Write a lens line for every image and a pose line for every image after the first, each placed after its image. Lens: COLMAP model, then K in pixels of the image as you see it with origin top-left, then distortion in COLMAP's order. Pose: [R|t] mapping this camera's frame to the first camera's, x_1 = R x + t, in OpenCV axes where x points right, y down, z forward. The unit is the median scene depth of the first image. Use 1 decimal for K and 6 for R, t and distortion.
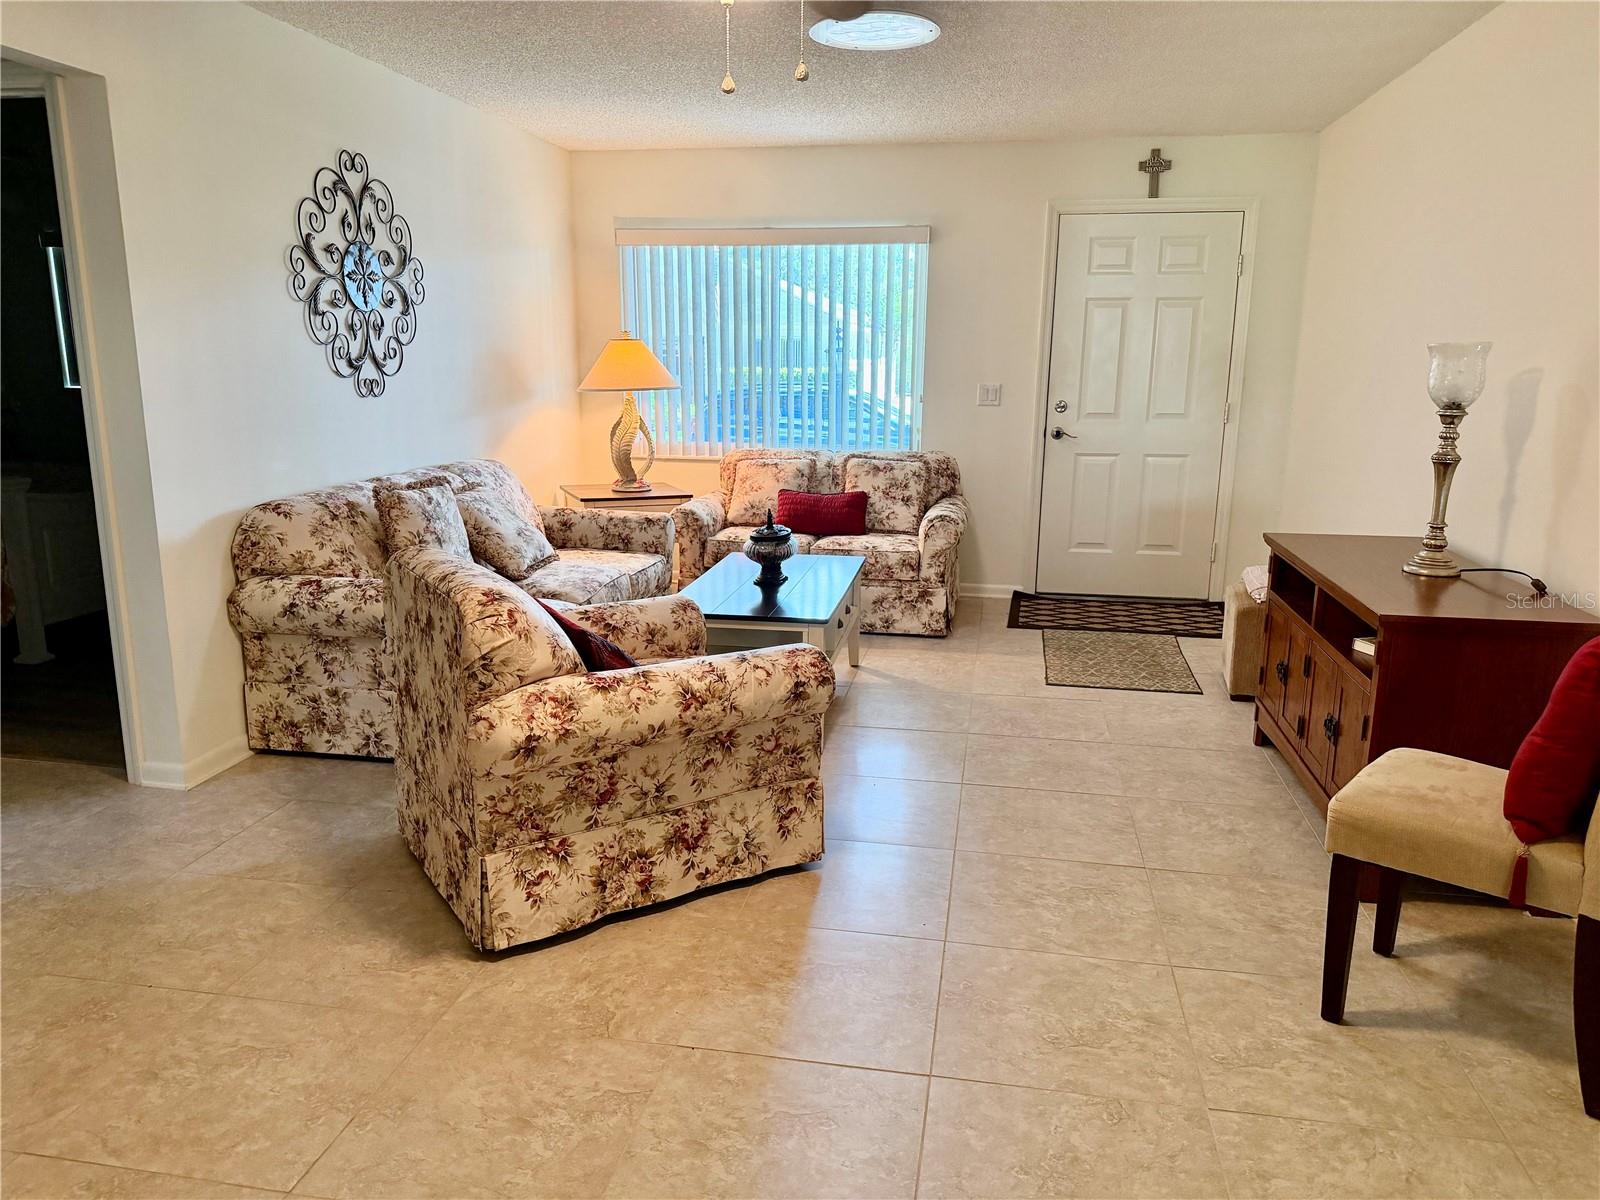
lens RADIAL K [[1119.5, 0, 801.3], [0, 1119.5, 602.6], [0, 0, 1]] dist [0.067261, -0.002795]
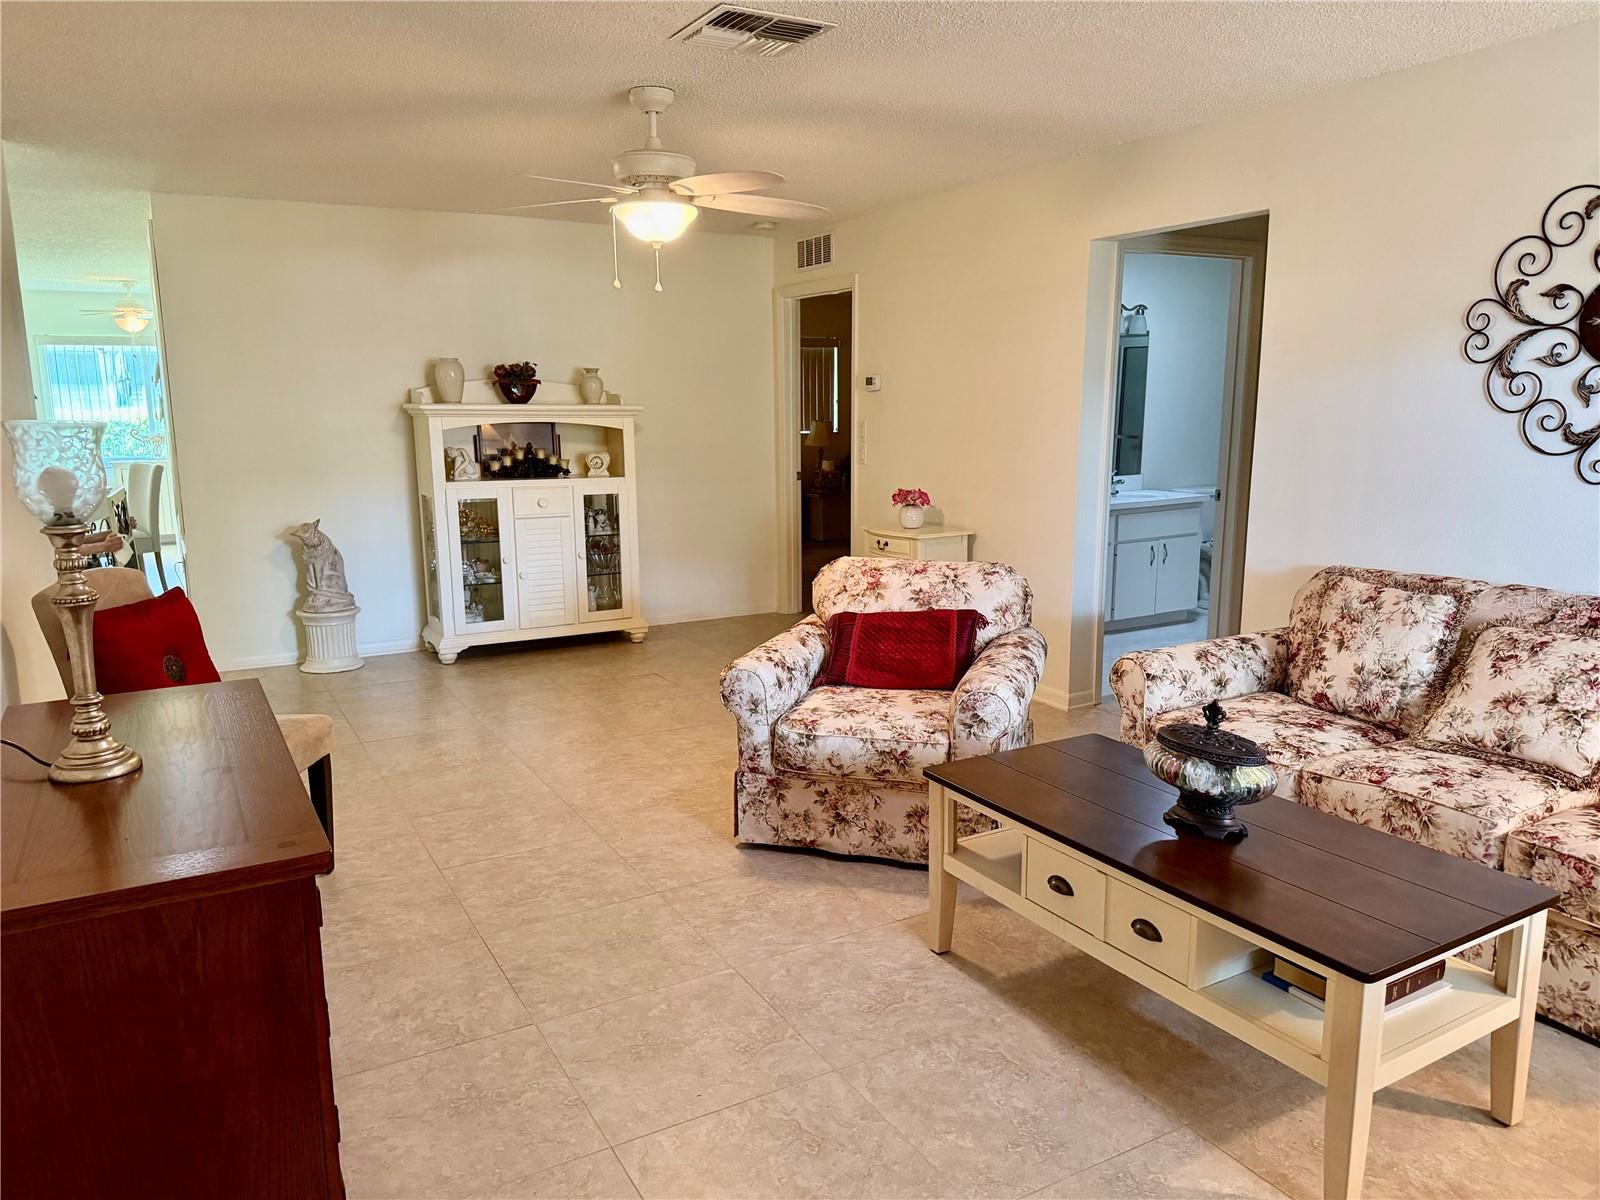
lens RADIAL K [[1119.5, 0, 803.0], [0, 1119.5, 597.1], [0, 0, 1]] dist [0.067261, -0.002795]
pose [[-0.763188, 0.110371, -0.636681, 0.515816], [-0.144759, 0.931059, 0.334925, -0.311891], [0.629753, 0.347776, -0.694596, 1.322017]]
